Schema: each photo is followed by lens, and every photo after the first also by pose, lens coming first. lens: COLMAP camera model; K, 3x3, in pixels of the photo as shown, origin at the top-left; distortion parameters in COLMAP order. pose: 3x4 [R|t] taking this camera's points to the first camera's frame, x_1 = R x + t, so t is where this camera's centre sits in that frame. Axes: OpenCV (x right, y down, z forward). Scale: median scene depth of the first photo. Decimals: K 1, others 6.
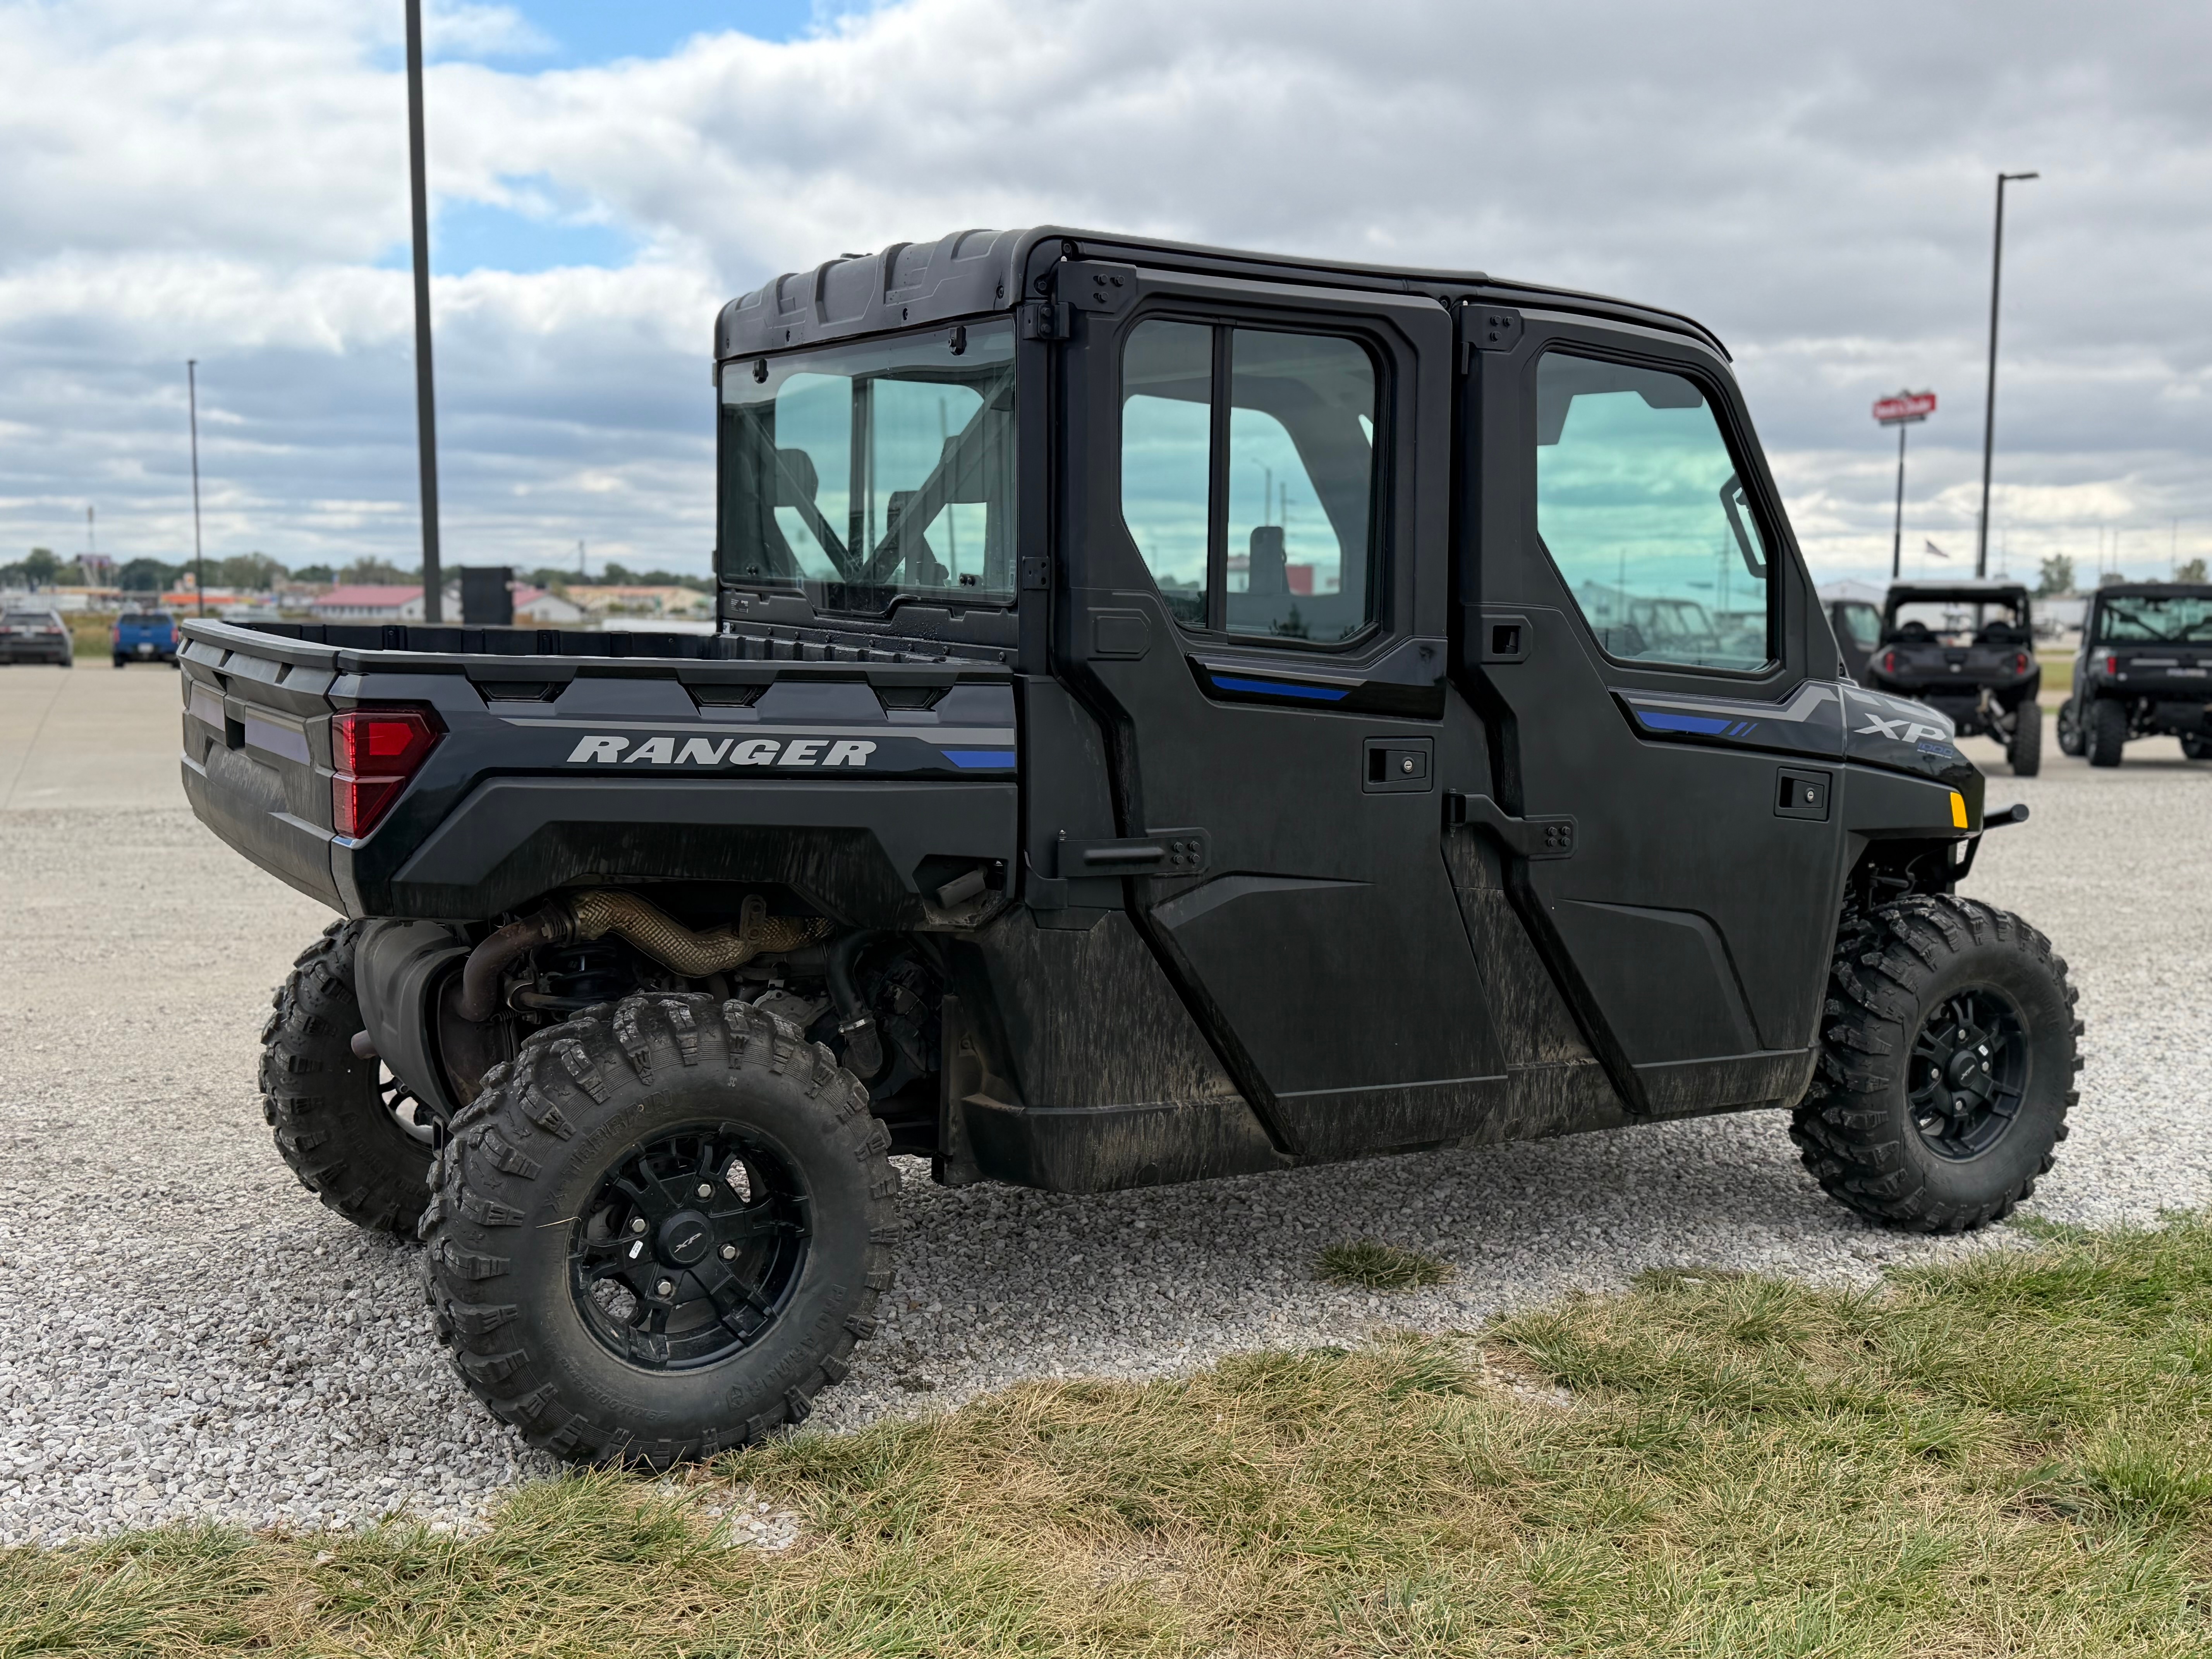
lens RADIAL K [[2273.3, 0, 1106.0], [0, 2273.3, 829.5], [0, 0, 1]] dist [0.157731, -0.308653]
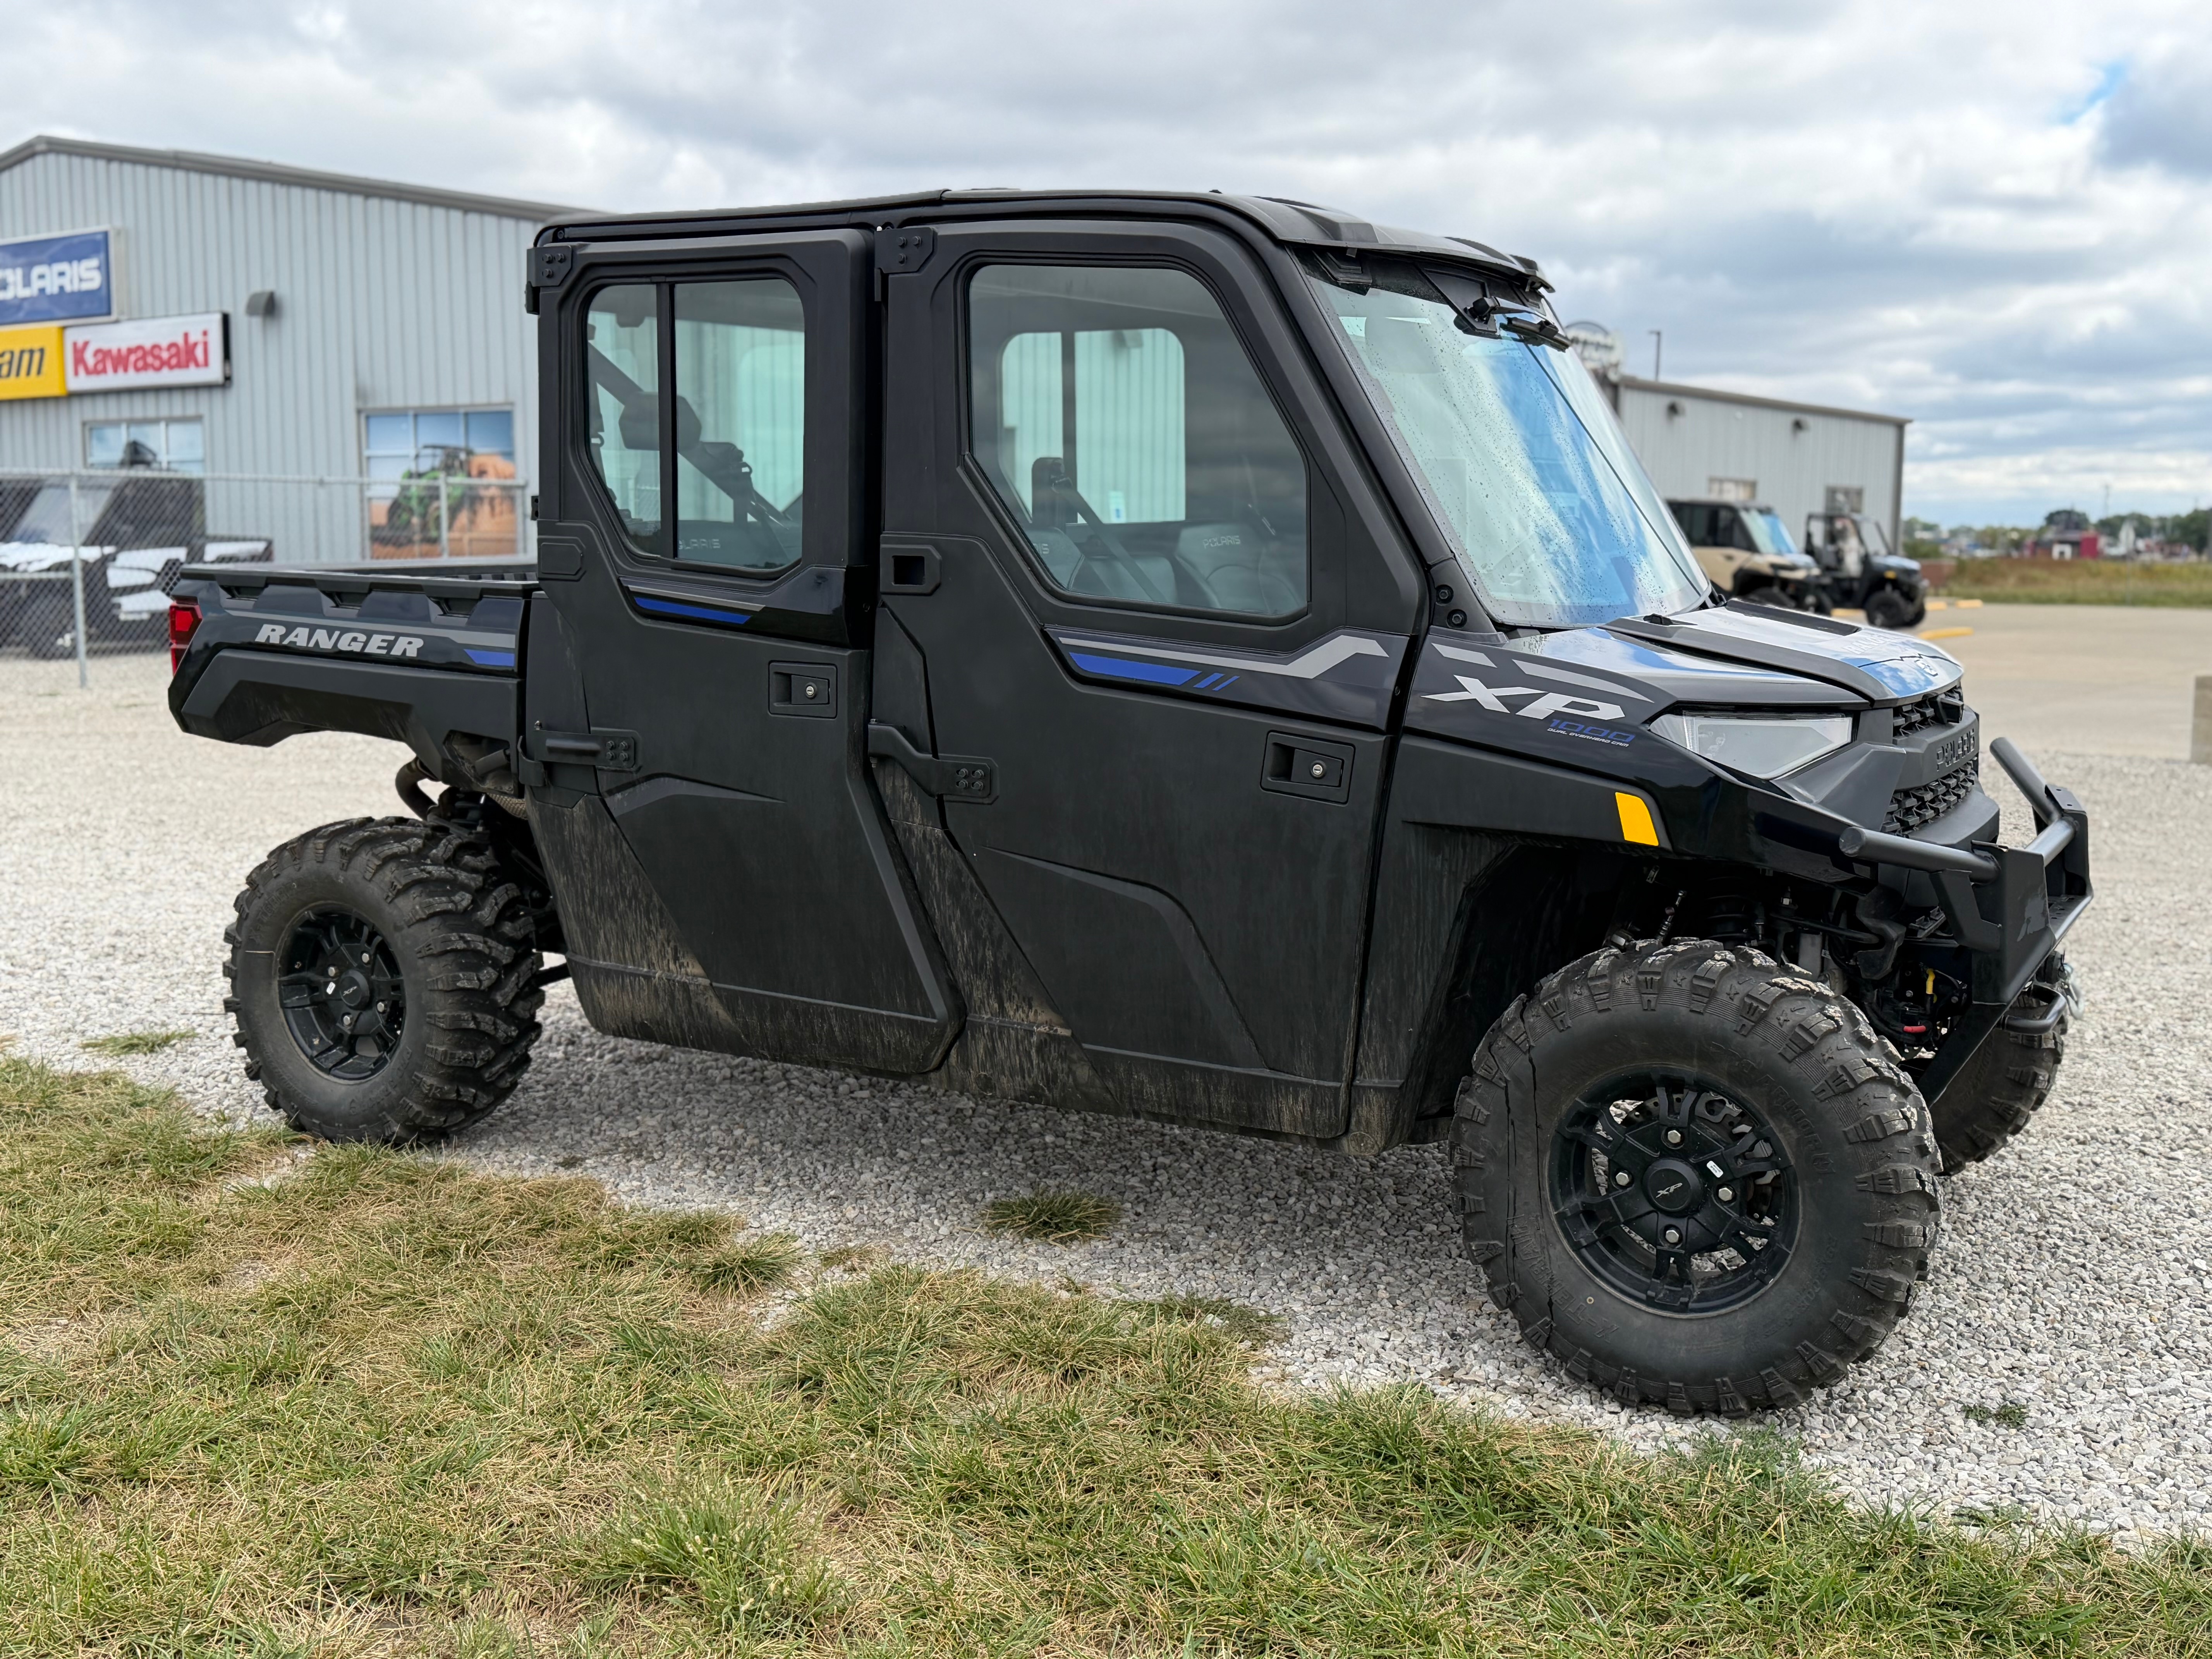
lens RADIAL K [[2273.3, 0, 1106.0], [0, 2273.3, 829.5], [0, 0, 1]] dist [0.157731, -0.308653]
pose [[0.492024, 0.102041, -0.864581, 1.111054], [-0.087698, 0.993865, 0.067391, -0.047623], [0.866153, 0.042664, 0.497954, 0.614884]]
